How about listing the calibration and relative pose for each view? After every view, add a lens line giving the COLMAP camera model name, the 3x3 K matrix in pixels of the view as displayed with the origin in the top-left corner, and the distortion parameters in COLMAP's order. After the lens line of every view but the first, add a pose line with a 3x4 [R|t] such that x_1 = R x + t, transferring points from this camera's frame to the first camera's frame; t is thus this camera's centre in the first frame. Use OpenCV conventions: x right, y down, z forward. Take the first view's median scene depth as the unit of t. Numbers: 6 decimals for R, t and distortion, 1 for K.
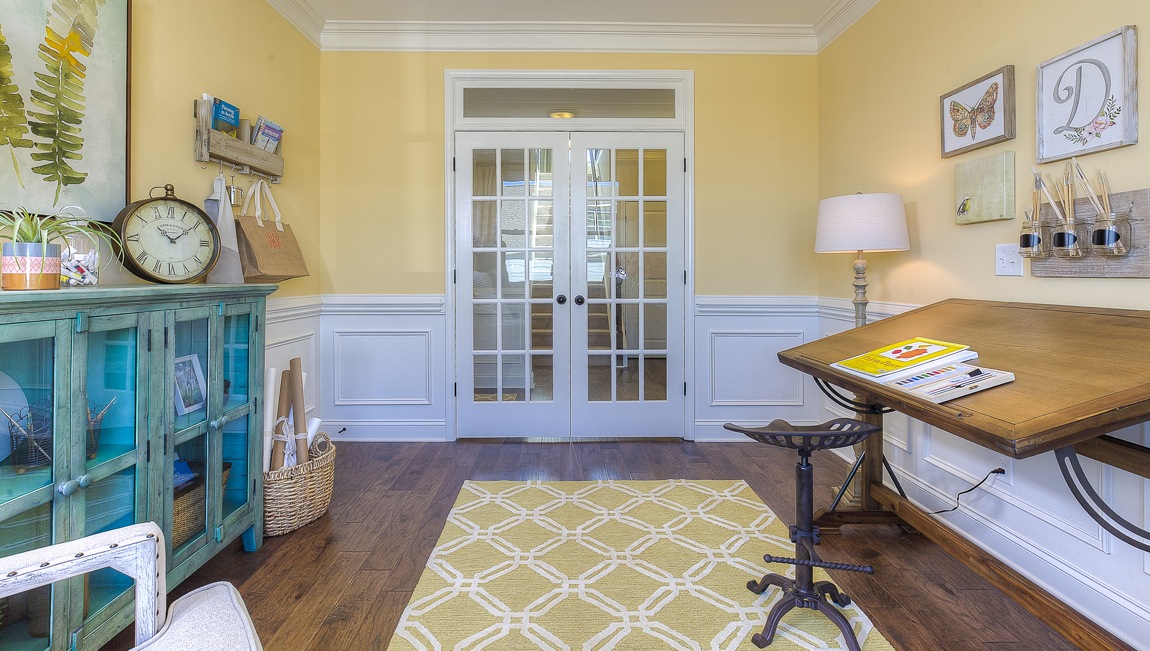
lens RADIAL K [[525.6, 0, 565.0], [0, 525.6, 263.6], [0, 0, 1]] dist [-0.014196, 0.007138]
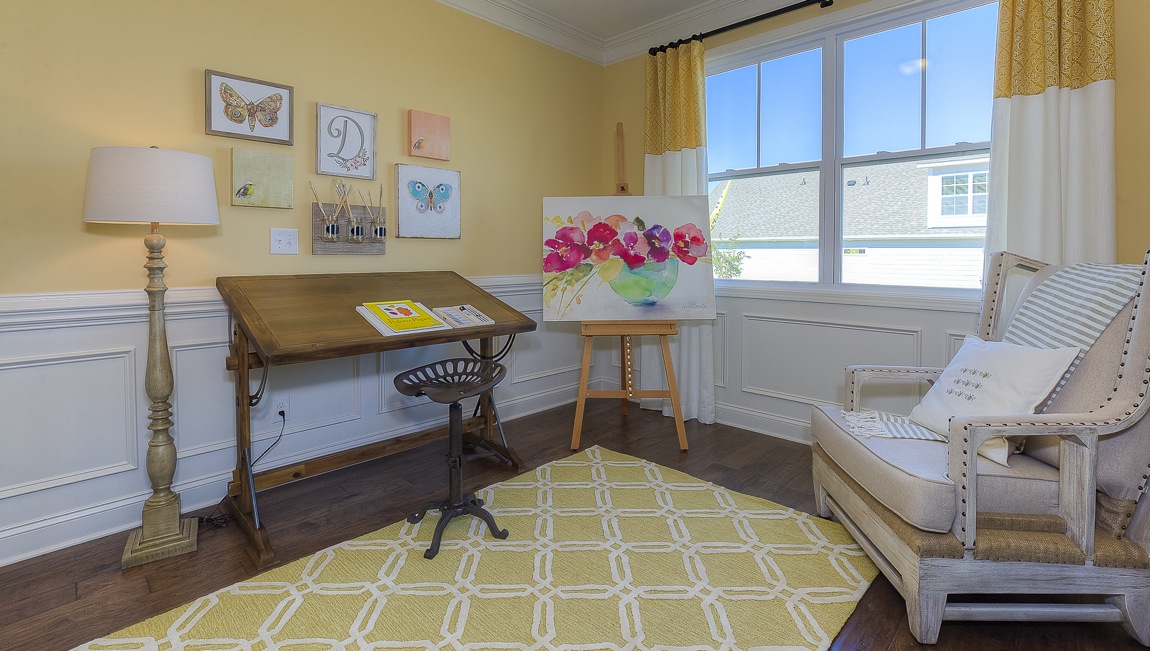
lens RADIAL K [[525.6, 0, 565.0], [0, 525.6, 263.6], [0, 0, 1]] dist [-0.014196, 0.007138]
pose [[-0.701451, -0.017108, 0.712513, -0.550362], [-0.016674, 0.999832, 0.007592, 0.026702], [-0.712523, -0.006554, -0.701618, 1.499665]]
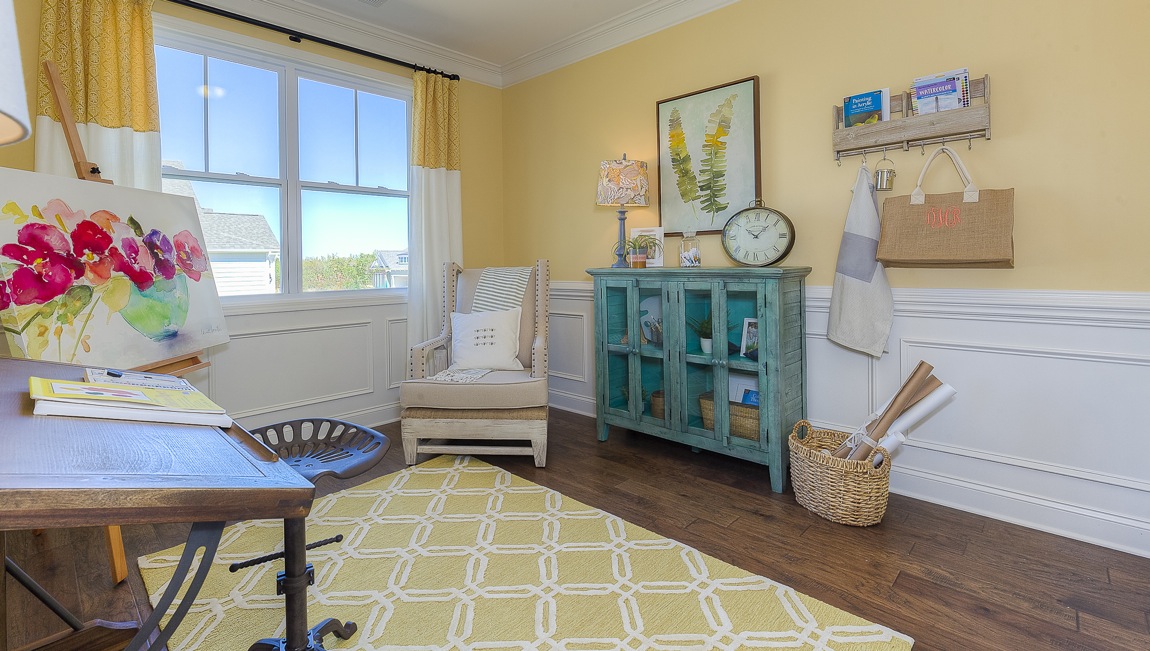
lens RADIAL K [[525.6, 0, 565.0], [0, 525.6, 263.6], [0, 0, 1]] dist [-0.014196, 0.007138]
pose [[-0.700066, 0.010965, -0.713994, 0.660549], [0.027597, 0.999551, -0.011709, 0.033057], [0.713544, -0.027902, -0.700054, 1.674231]]
